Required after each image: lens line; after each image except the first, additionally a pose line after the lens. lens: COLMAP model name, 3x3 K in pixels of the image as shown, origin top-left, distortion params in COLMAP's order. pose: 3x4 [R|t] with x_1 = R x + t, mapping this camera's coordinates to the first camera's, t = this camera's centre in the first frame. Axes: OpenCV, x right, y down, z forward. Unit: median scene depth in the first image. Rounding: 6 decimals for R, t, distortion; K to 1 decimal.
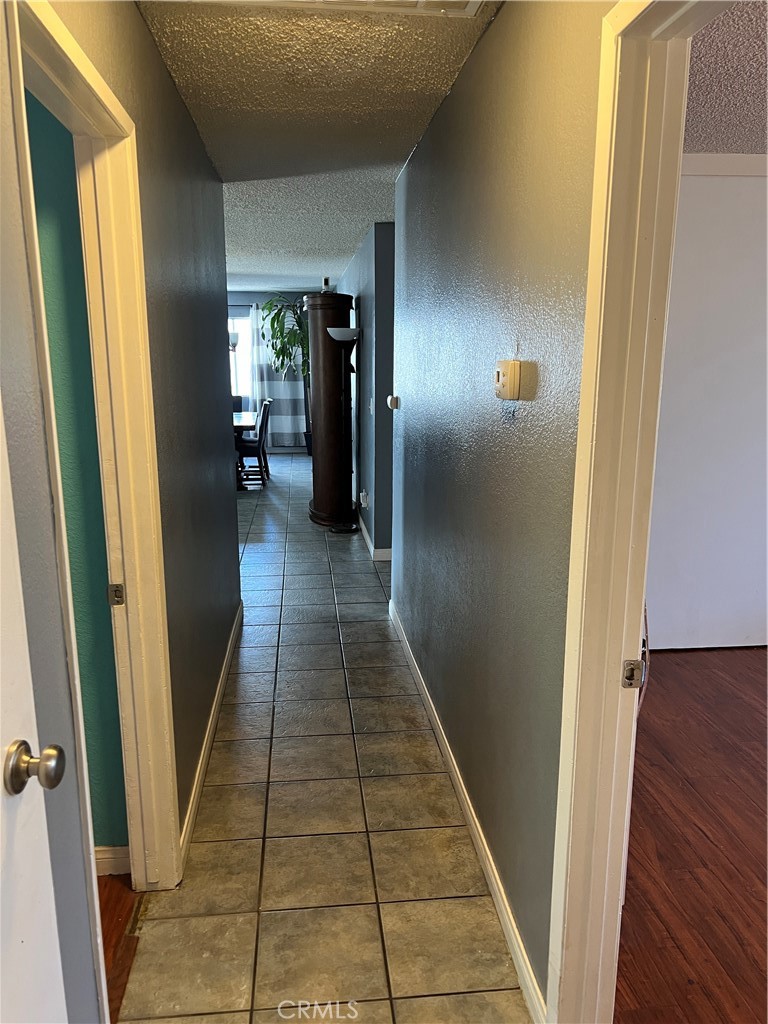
lens RADIAL K [[771.2, 0, 377.7], [0, 771.2, 525.2], [0, 0, 1]] dist [0.076206, -0.098220]
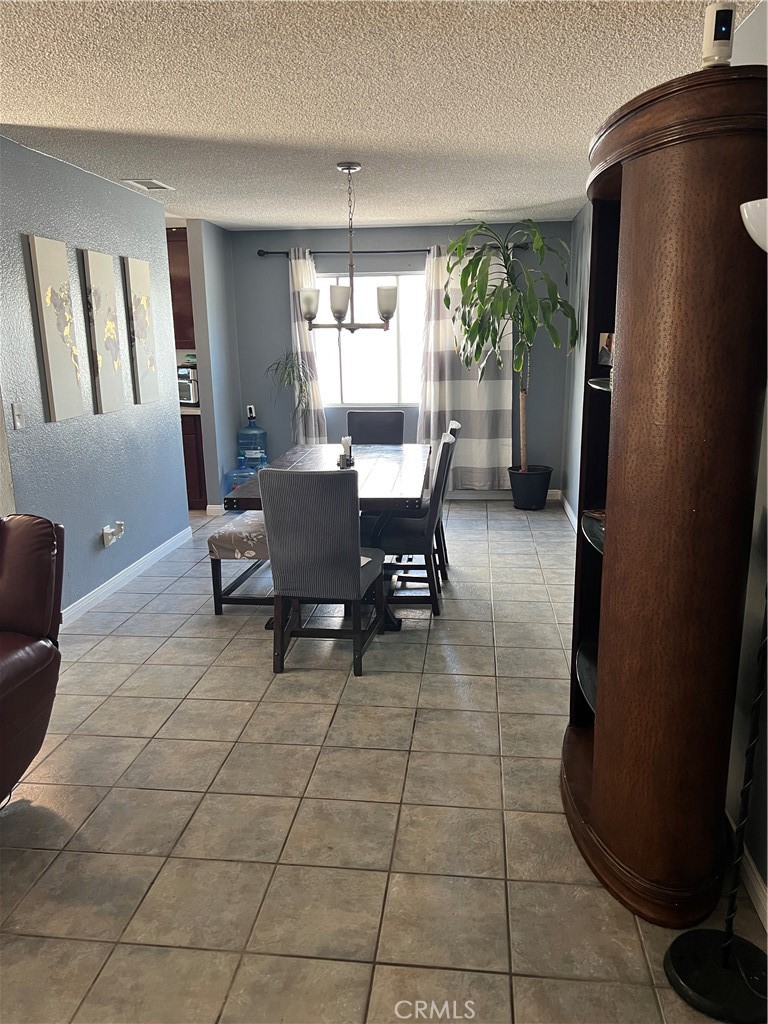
lens RADIAL K [[771.2, 0, 377.7], [0, 771.2, 525.2], [0, 0, 1]] dist [0.076206, -0.098220]
pose [[0.974849, 0.040468, -0.219163, -0.113968], [-0.035711, 0.999034, 0.025626, -0.161699], [0.219988, -0.017155, 0.975352, 0.748045]]
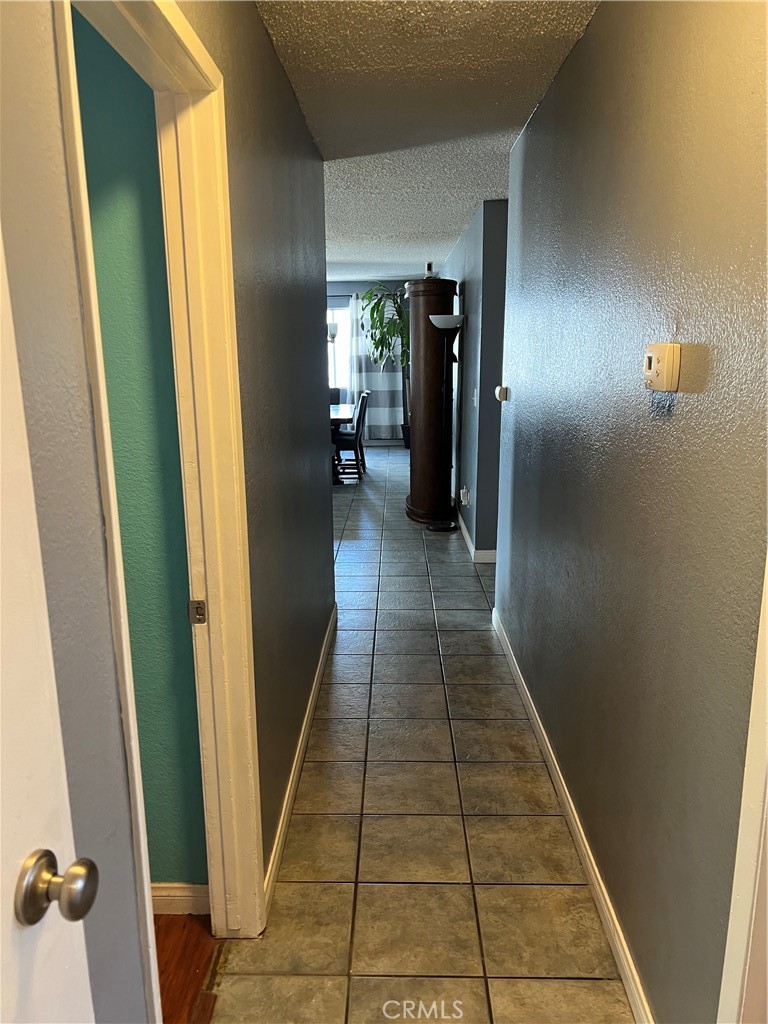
lens RADIAL K [[771.2, 0, 377.7], [0, 771.2, 525.2], [0, 0, 1]] dist [0.076206, -0.098220]
pose [[0.992382, 0.017584, -0.121935, -0.007577], [-0.016215, 0.999794, 0.012209, -0.008248], [0.122124, -0.010139, 0.992463, 0.046096]]
